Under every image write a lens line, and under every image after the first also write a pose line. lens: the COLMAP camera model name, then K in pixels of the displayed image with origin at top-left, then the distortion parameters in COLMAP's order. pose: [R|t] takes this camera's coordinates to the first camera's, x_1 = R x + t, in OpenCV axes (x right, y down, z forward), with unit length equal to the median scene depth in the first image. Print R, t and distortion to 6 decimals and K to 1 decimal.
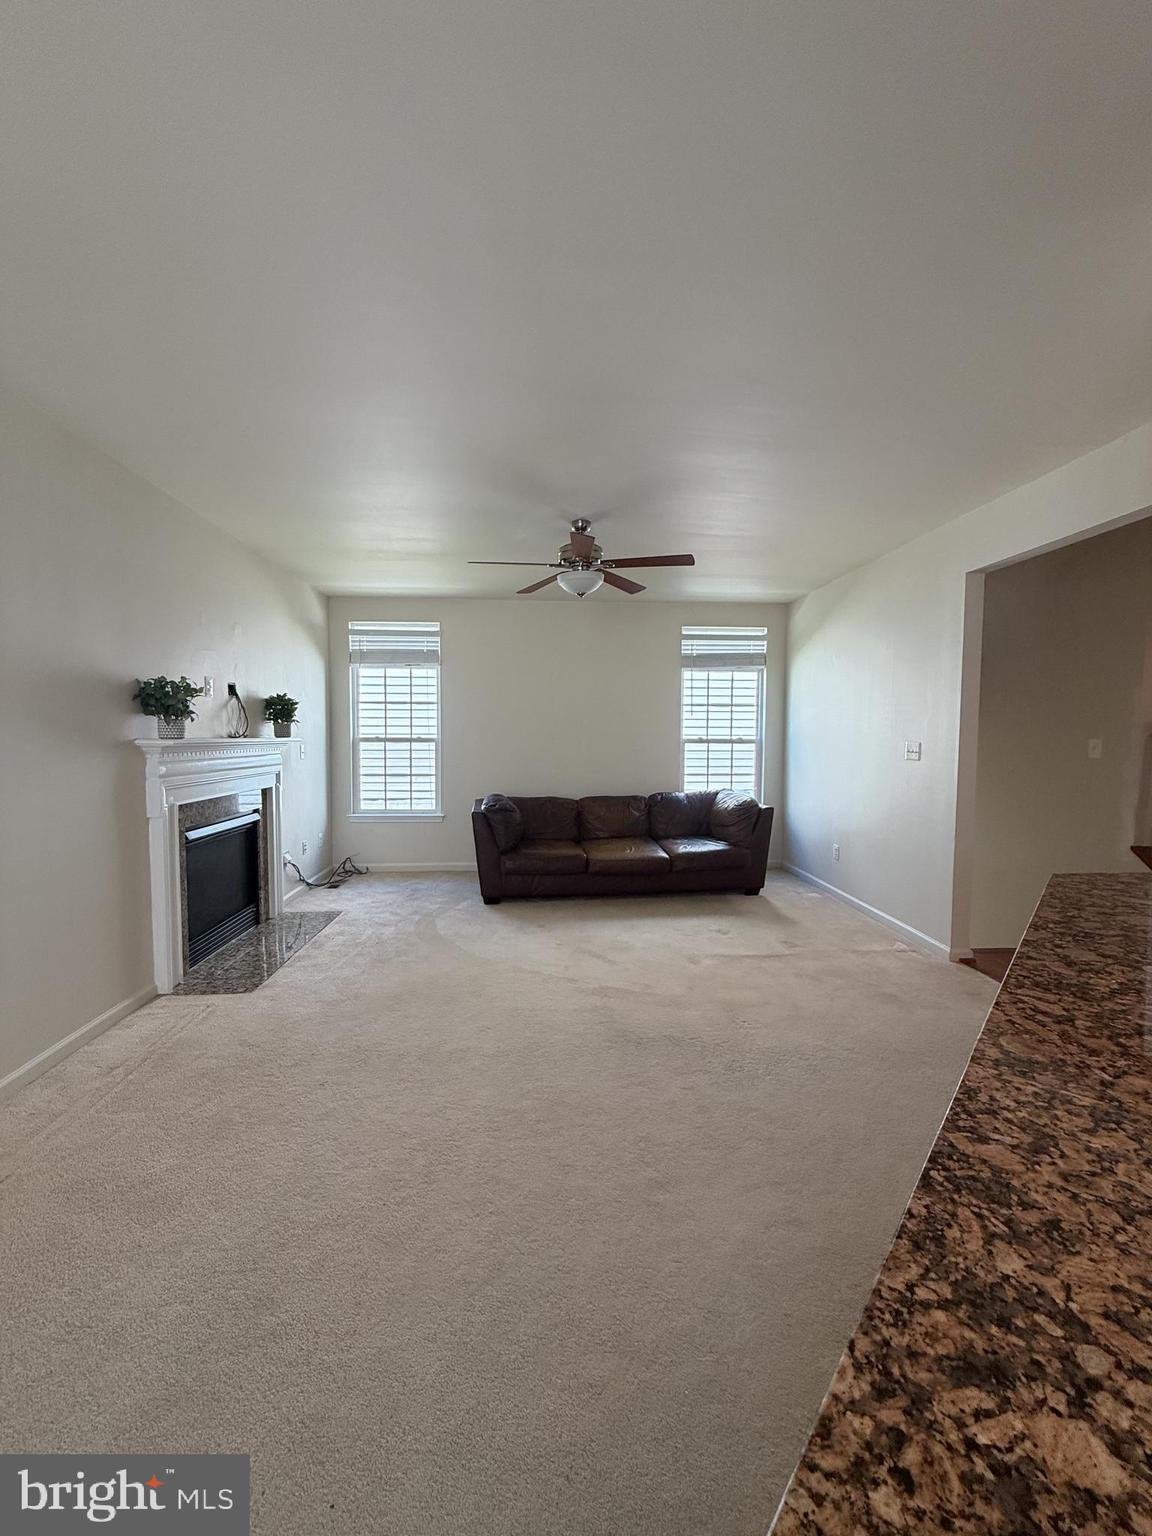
lens RADIAL K [[613.2, 0, 576.0], [0, 613.2, 768.0], [0, 0, 1]] dist [0.000381, -0.000100]
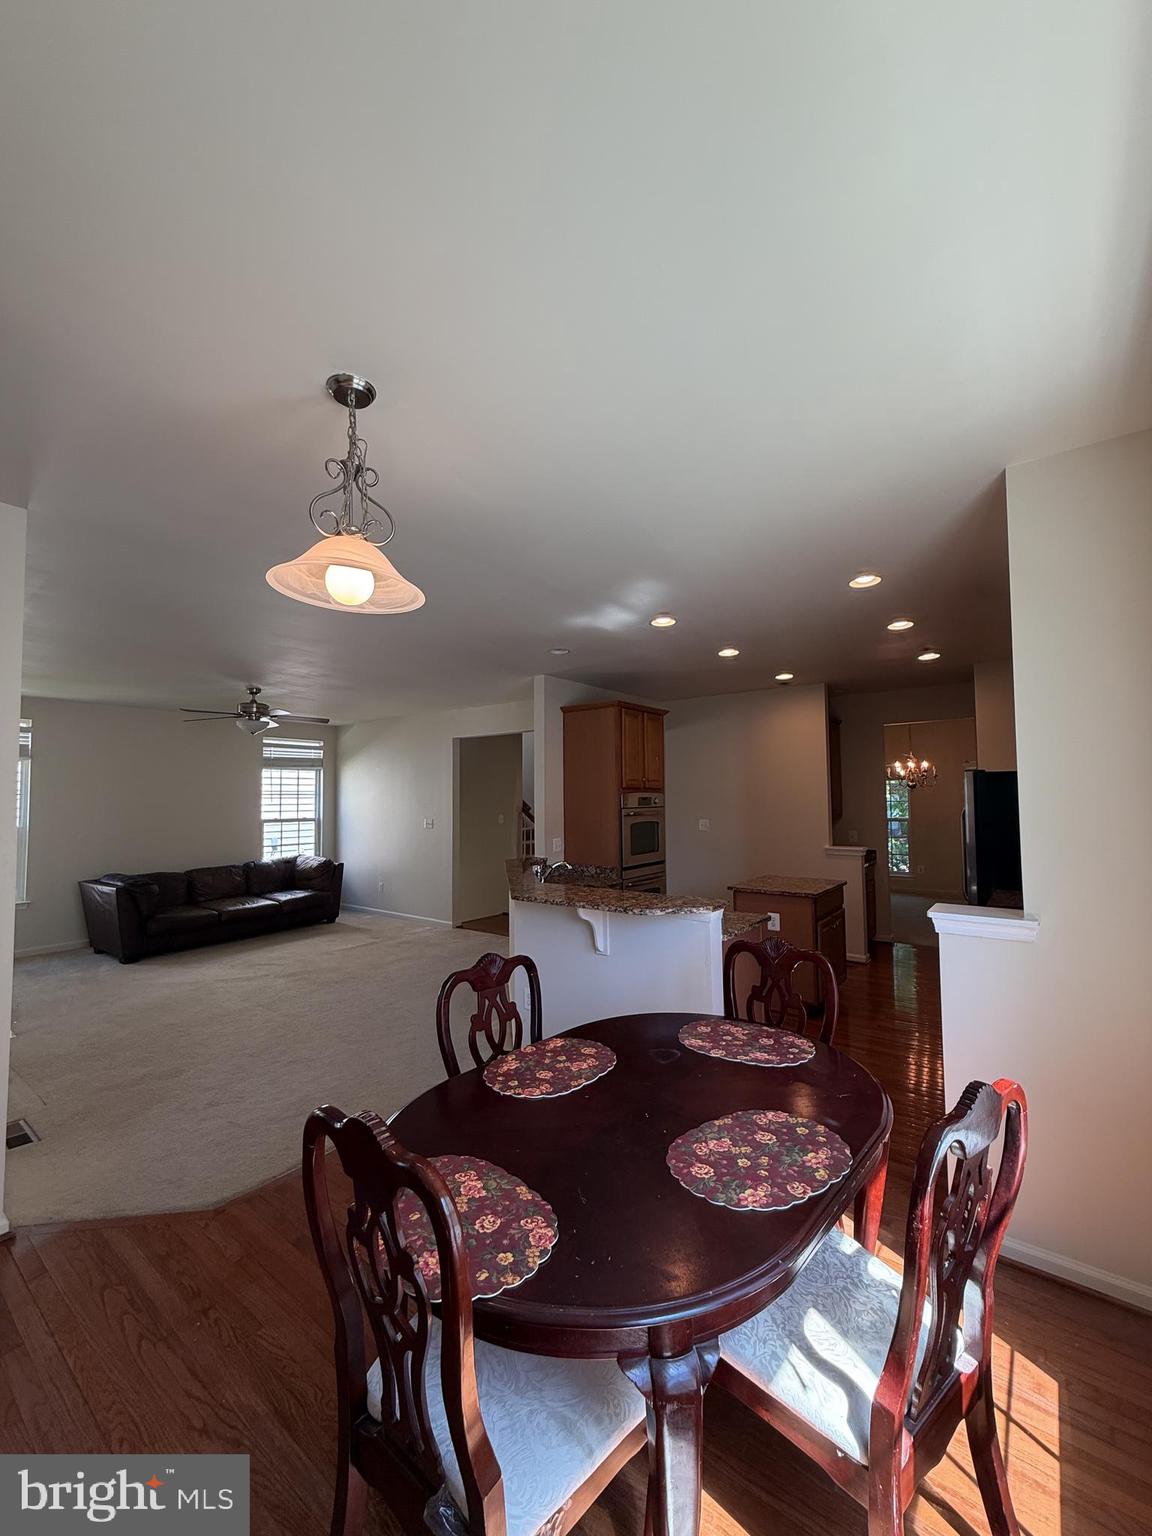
lens RADIAL K [[613.2, 0, 576.0], [0, 613.2, 768.0], [0, 0, 1]] dist [0.000381, -0.000100]
pose [[0.653907, 0.028269, 0.756046, -0.495938], [0.056823, 0.994644, -0.086338, -0.007354], [-0.754438, 0.099418, 0.648799, -0.498710]]
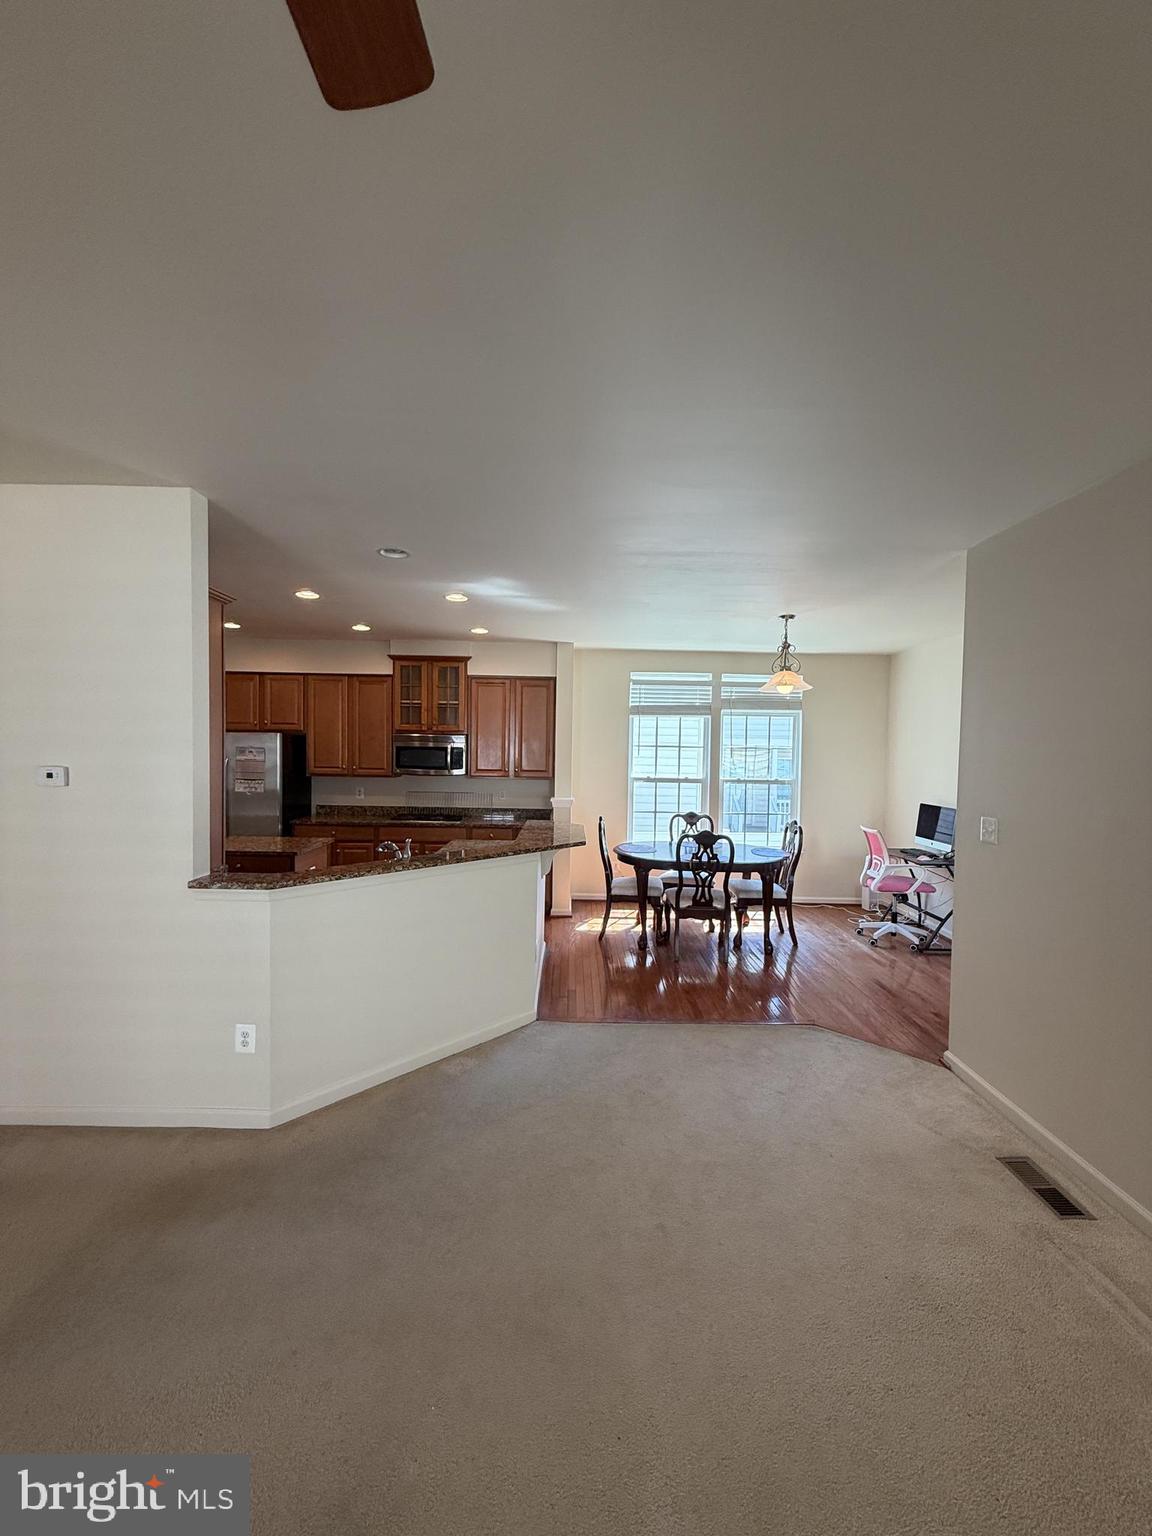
lens RADIAL K [[613.2, 0, 576.0], [0, 613.2, 768.0], [0, 0, 1]] dist [0.000381, -0.000100]
pose [[-0.998096, -0.024353, 0.056663, -0.052101], [-0.019560, 0.996303, 0.083657, -0.091941], [-0.058491, 0.082389, -0.994882, 0.800019]]
